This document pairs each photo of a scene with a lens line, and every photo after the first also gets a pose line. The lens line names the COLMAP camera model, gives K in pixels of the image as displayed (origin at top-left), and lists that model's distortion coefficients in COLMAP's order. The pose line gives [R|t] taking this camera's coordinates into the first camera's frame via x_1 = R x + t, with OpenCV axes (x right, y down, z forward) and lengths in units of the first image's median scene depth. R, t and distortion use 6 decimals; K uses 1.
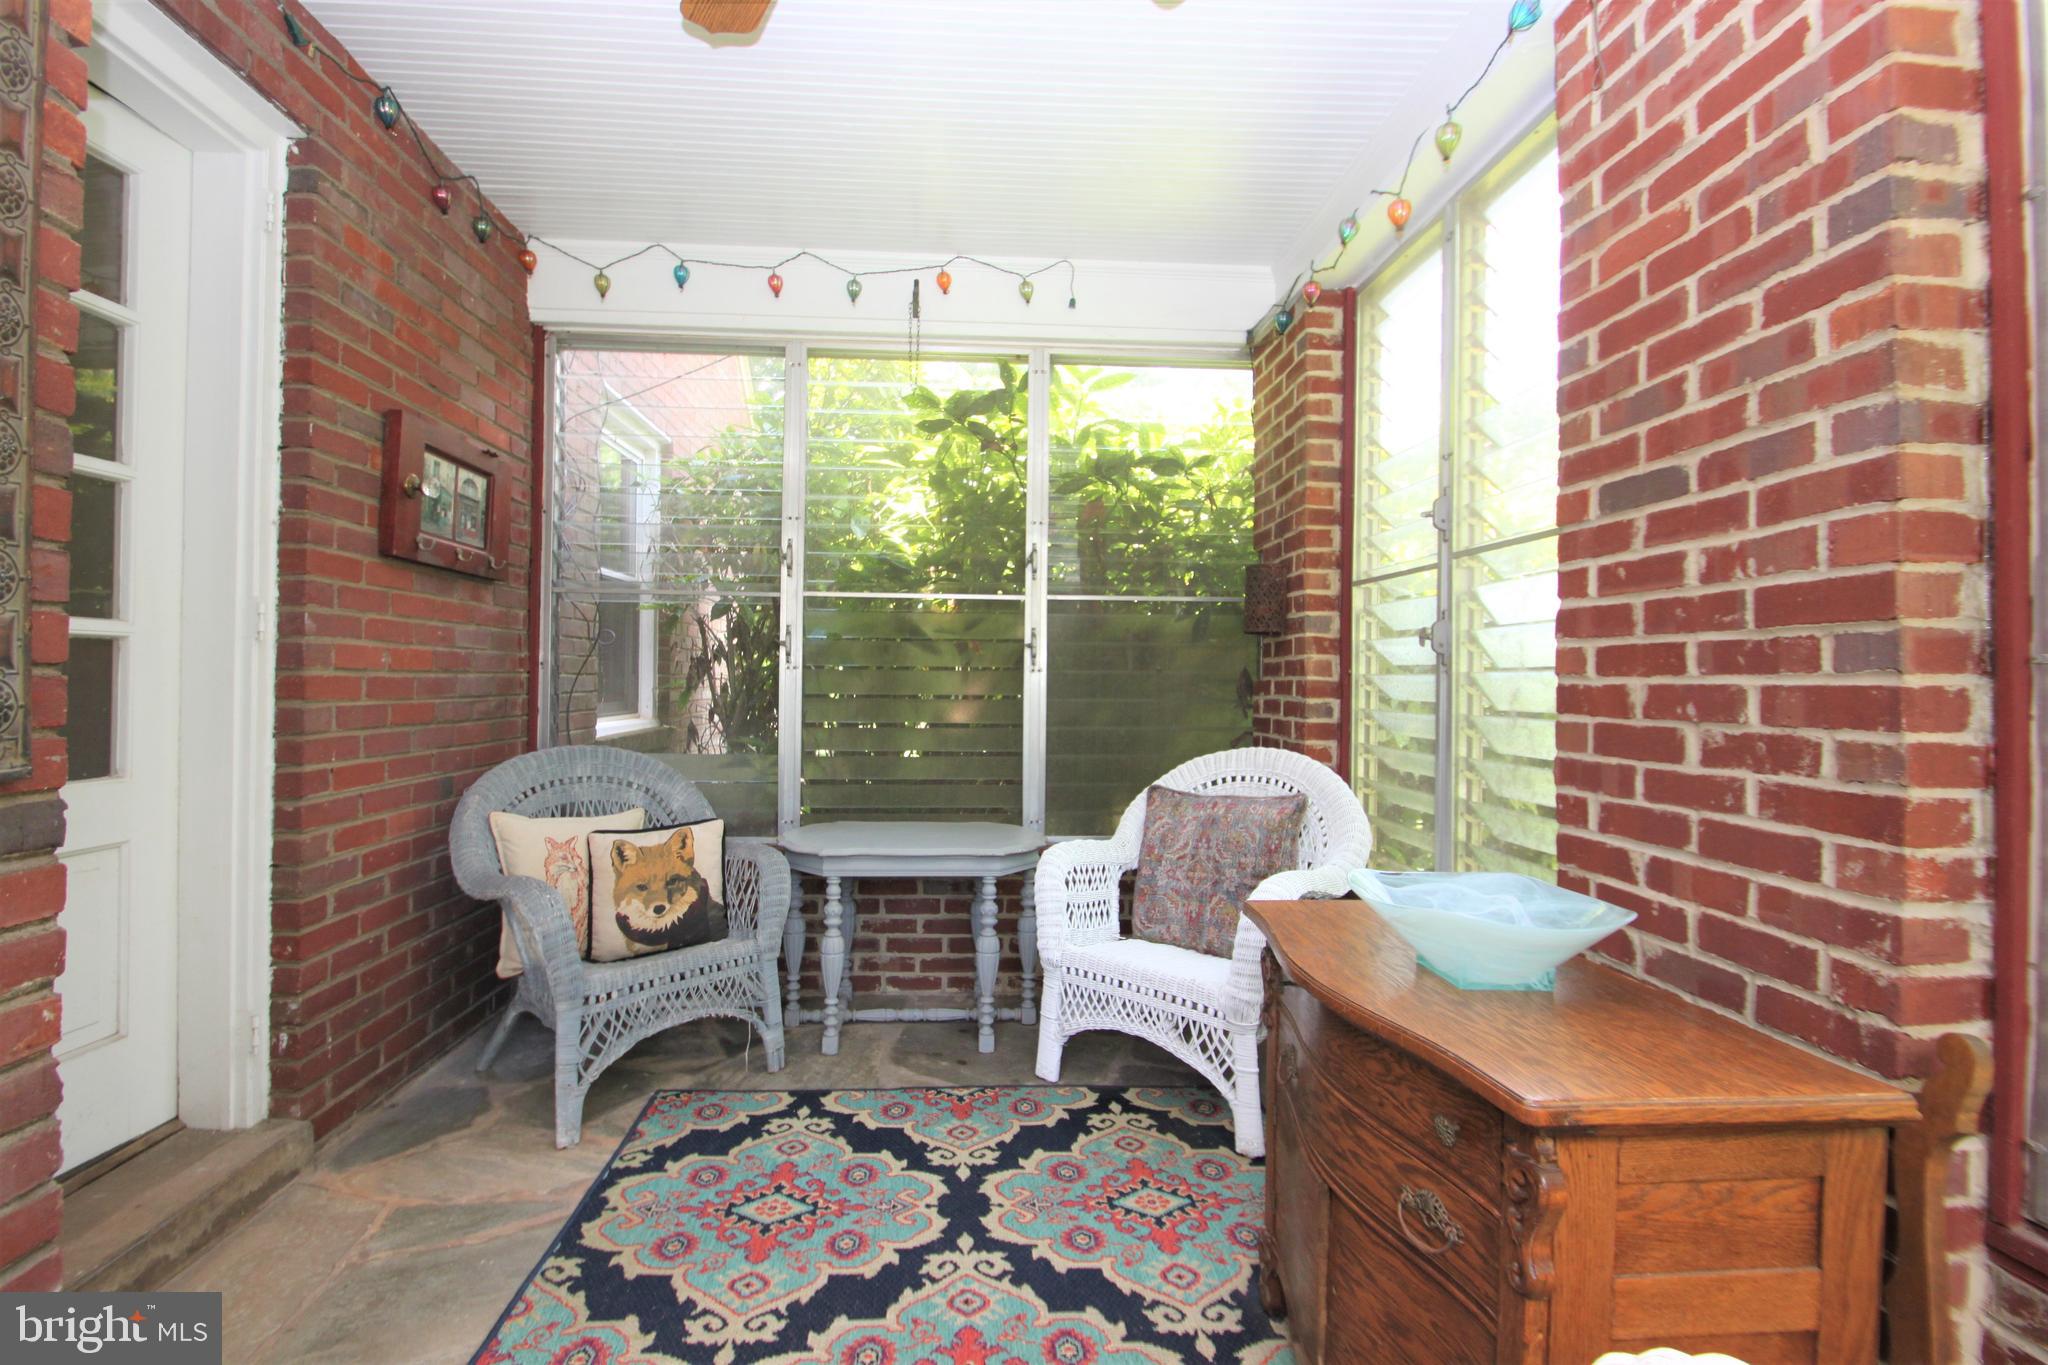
lens RADIAL K [[942.5, 0, 1004.9], [0, 942.5, 668.9], [0, 0, 1]] dist [0.011170, -0.016291]
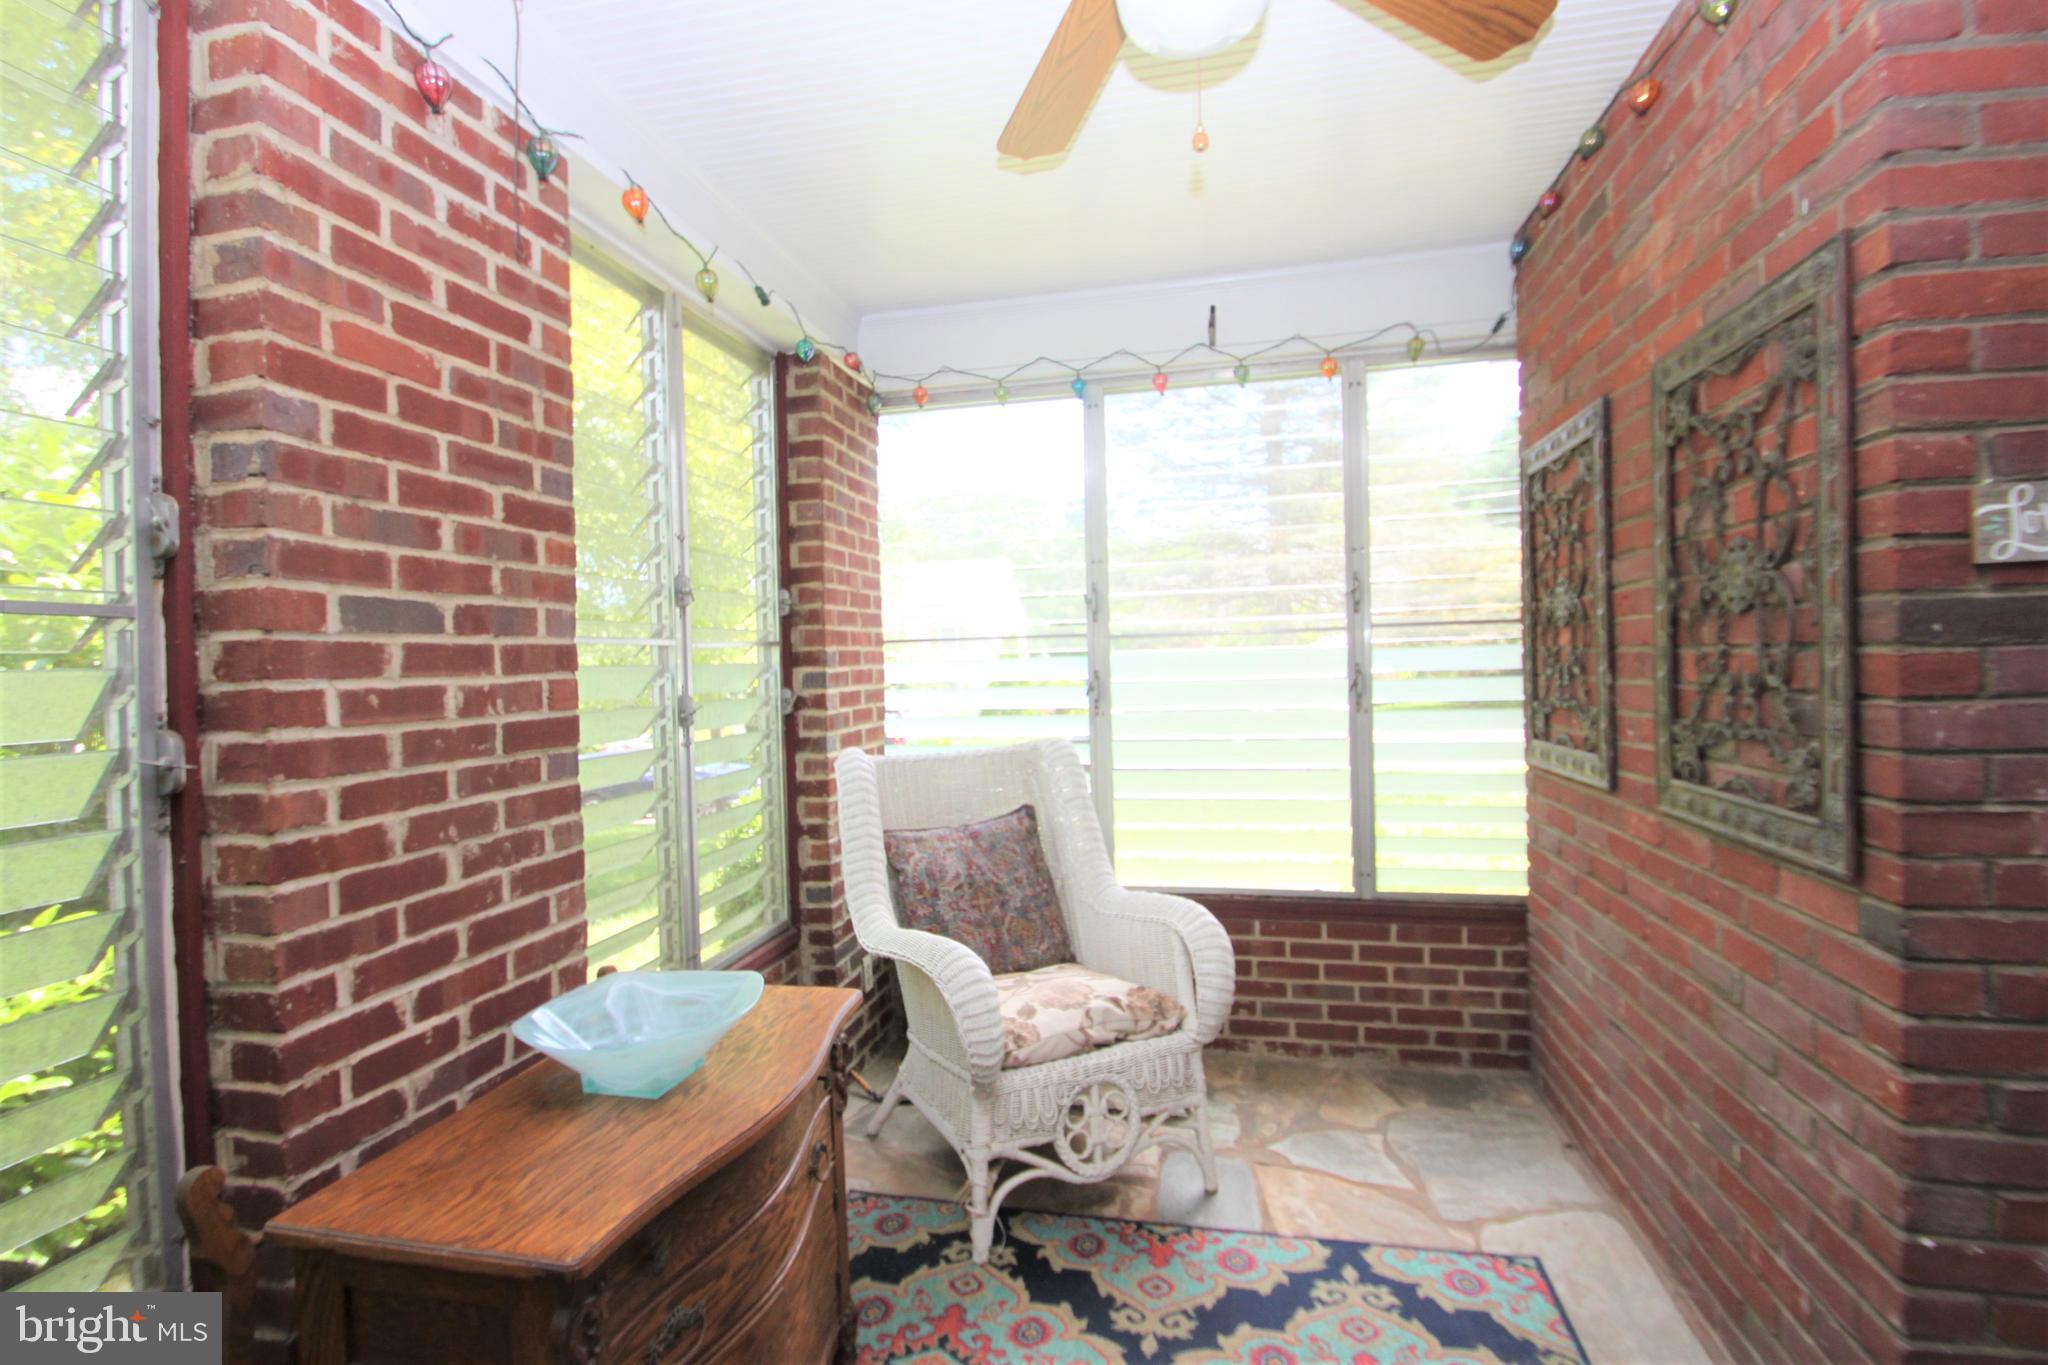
lens RADIAL K [[942.5, 0, 1004.9], [0, 942.5, 668.9], [0, 0, 1]] dist [0.011170, -0.016291]
pose [[-0.957833, 0.009800, 0.287158, -0.205550], [0.010056, 0.999949, -0.000585, -0.139592], [-0.287149, 0.002327, -0.957883, 1.877197]]
